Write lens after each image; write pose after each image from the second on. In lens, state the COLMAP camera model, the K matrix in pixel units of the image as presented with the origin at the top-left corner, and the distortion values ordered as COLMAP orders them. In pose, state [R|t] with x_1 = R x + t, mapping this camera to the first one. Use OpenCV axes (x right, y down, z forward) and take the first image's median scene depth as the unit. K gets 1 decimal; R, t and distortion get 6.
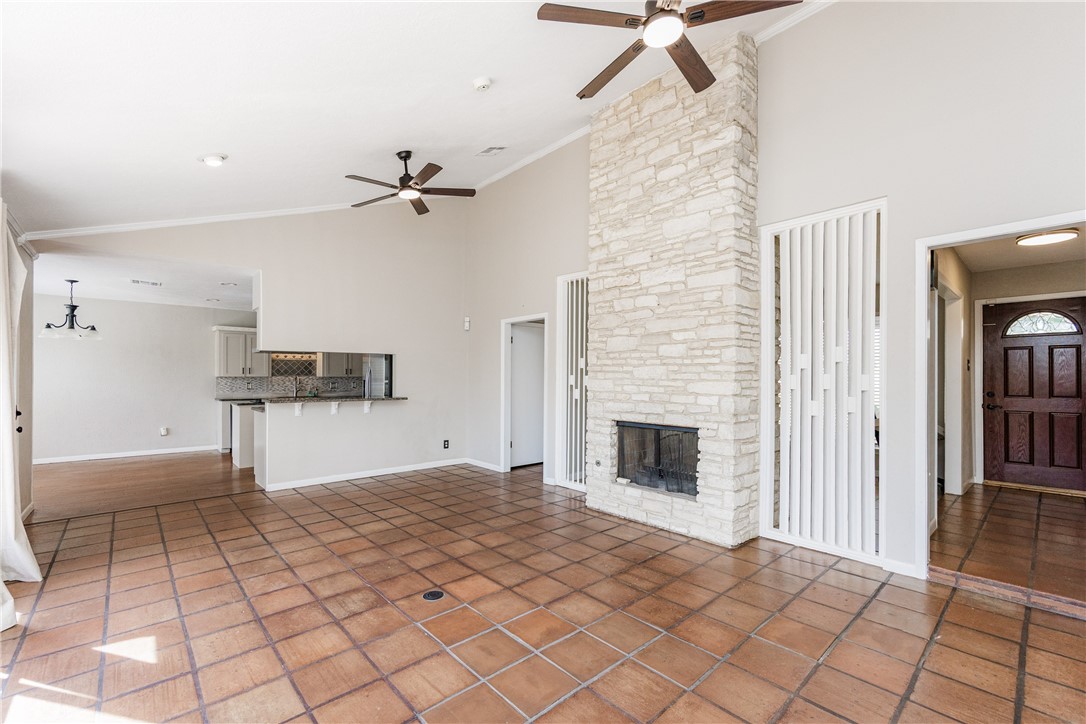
lens RADIAL K [[464.4, 0, 542.8], [0, 464.4, 373.0], [0, 0, 1]] dist [-0.000044, -0.000165]
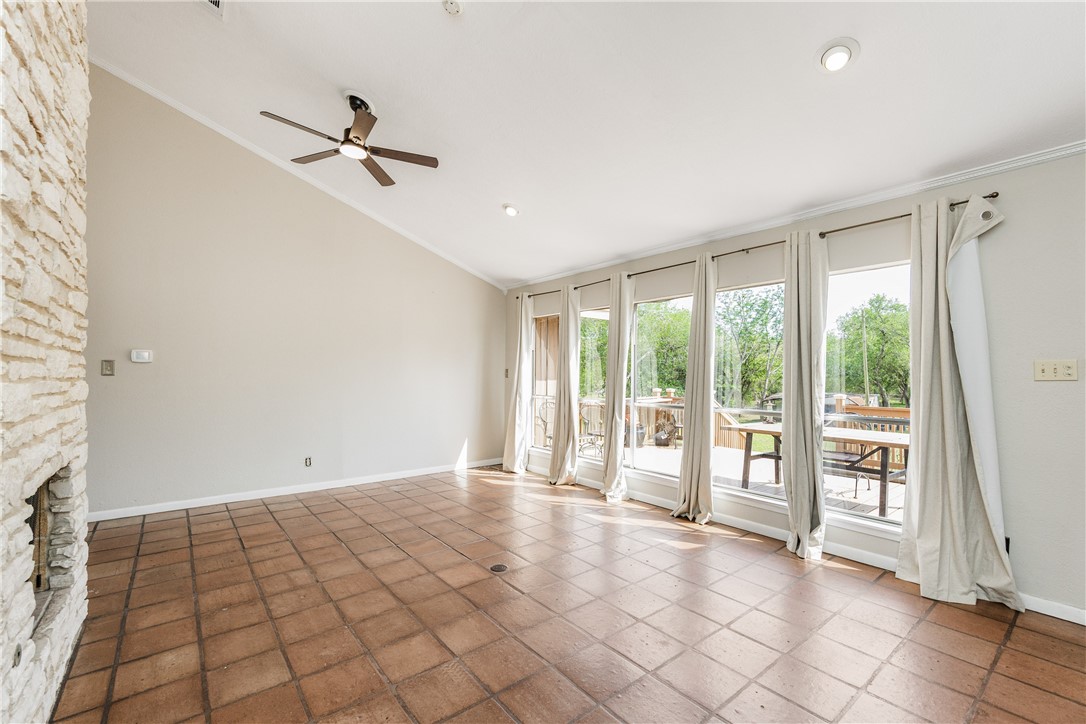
lens RADIAL K [[464.4, 0, 542.8], [0, 464.4, 373.0], [0, 0, 1]] dist [-0.000044, -0.000165]
pose [[-0.998294, -0.004280, 0.058237, -0.378228], [-0.004610, 0.999974, -0.005533, 0.011372], [-0.058212, -0.005792, -0.998287, 1.981407]]
